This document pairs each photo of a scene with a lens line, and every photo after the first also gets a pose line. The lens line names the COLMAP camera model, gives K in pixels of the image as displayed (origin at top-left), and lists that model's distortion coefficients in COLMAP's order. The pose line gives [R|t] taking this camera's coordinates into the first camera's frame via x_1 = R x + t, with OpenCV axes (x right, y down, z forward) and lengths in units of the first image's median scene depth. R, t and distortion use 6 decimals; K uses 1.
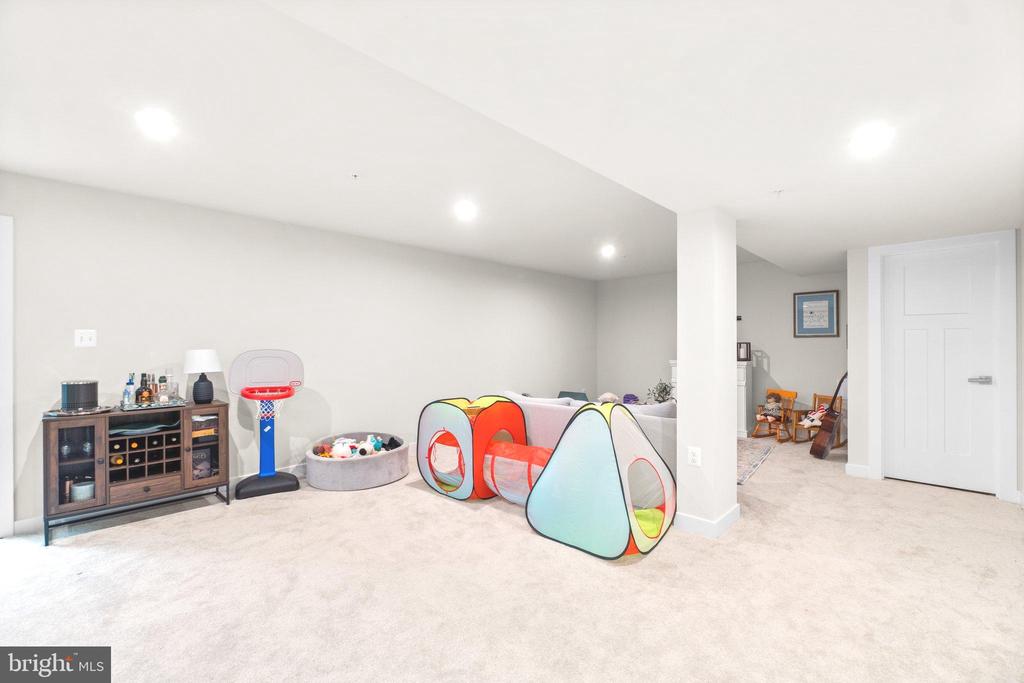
lens RADIAL K [[440.3, 0, 510.4], [0, 440.3, 339.1], [0, 0, 1]] dist [-0.005223, 0.001374]
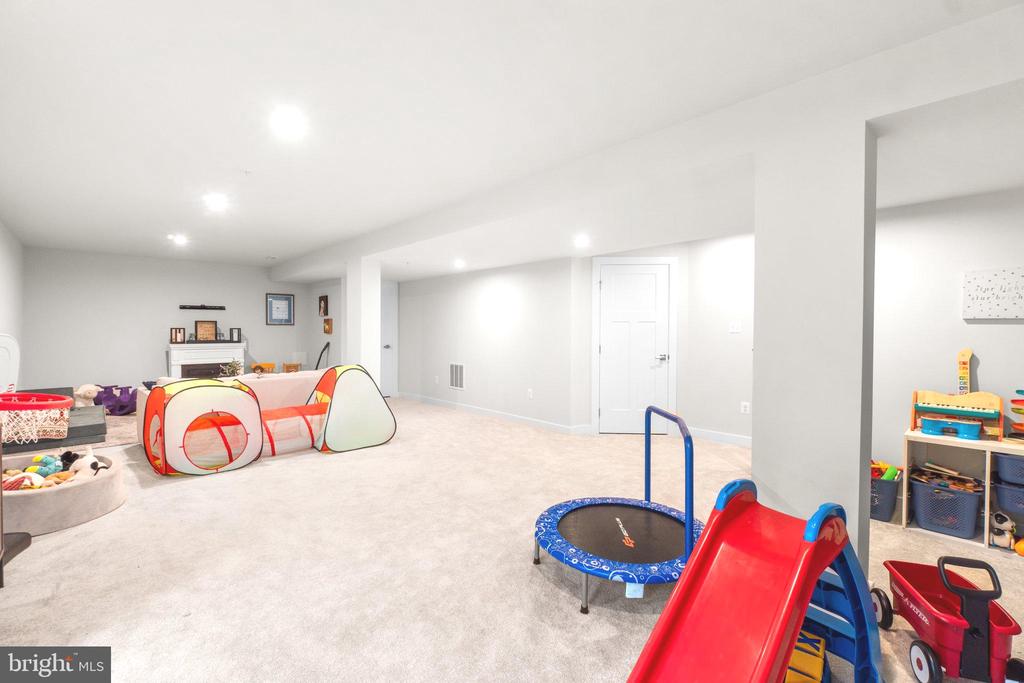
lens RADIAL K [[440.3, 0, 512.2], [0, 440.3, 338.5], [0, 0, 1]] dist [-0.005223, 0.001374]
pose [[0.061844, -0.013344, 0.997997, -1.279223], [-0.016685, 0.999757, 0.014402, 0.010356], [-0.997946, -0.017543, 0.061606, 0.271253]]
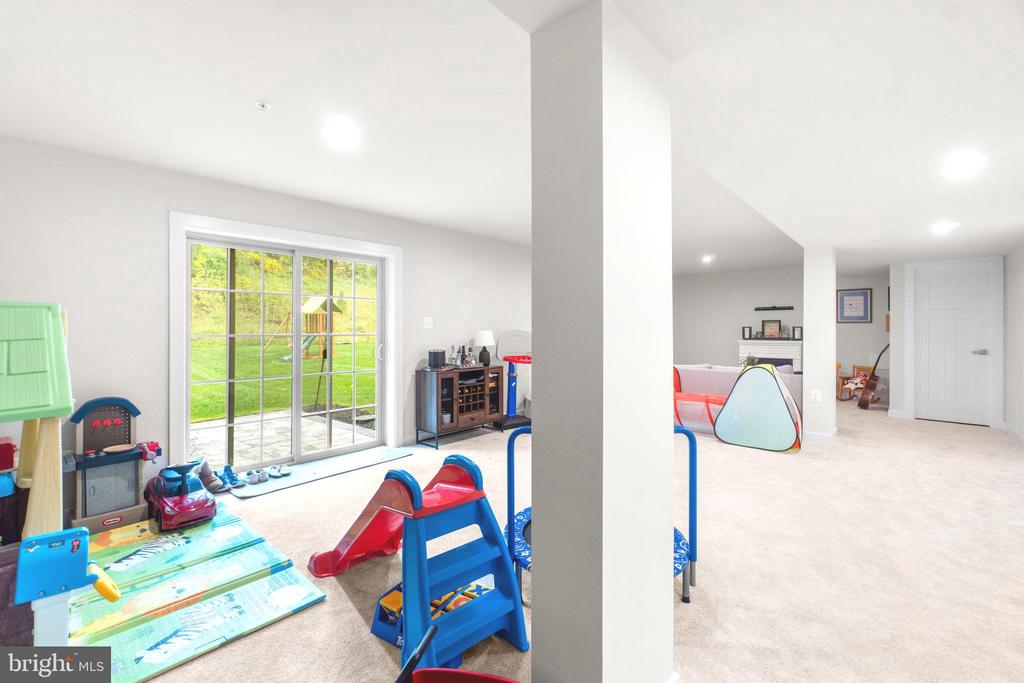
lens RADIAL K [[440.3, 0, 510.7], [0, 440.3, 325.9], [0, 0, 1]] dist [-0.005223, 0.001374]
pose [[0.999492, 0.004399, 0.031579, -0.709773], [-0.004714, 0.999940, 0.009910, -0.007353], [-0.031534, -0.010054, 0.999452, -0.550119]]
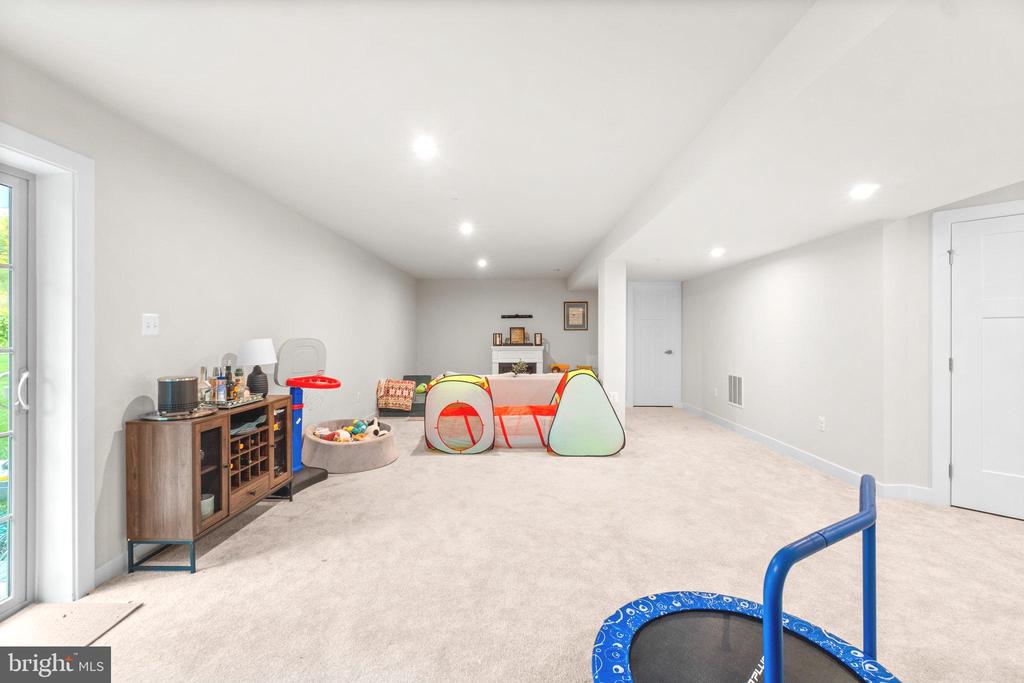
lens RADIAL K [[440.3, 0, 510.6], [0, 440.3, 334.9], [0, 0, 1]] dist [-0.005223, 0.001374]
pose [[0.736979, 0.002426, 0.675912, -1.000228], [-0.010539, 0.999913, 0.007902, 0.004448], [-0.675834, -0.012947, 0.736940, -0.018116]]
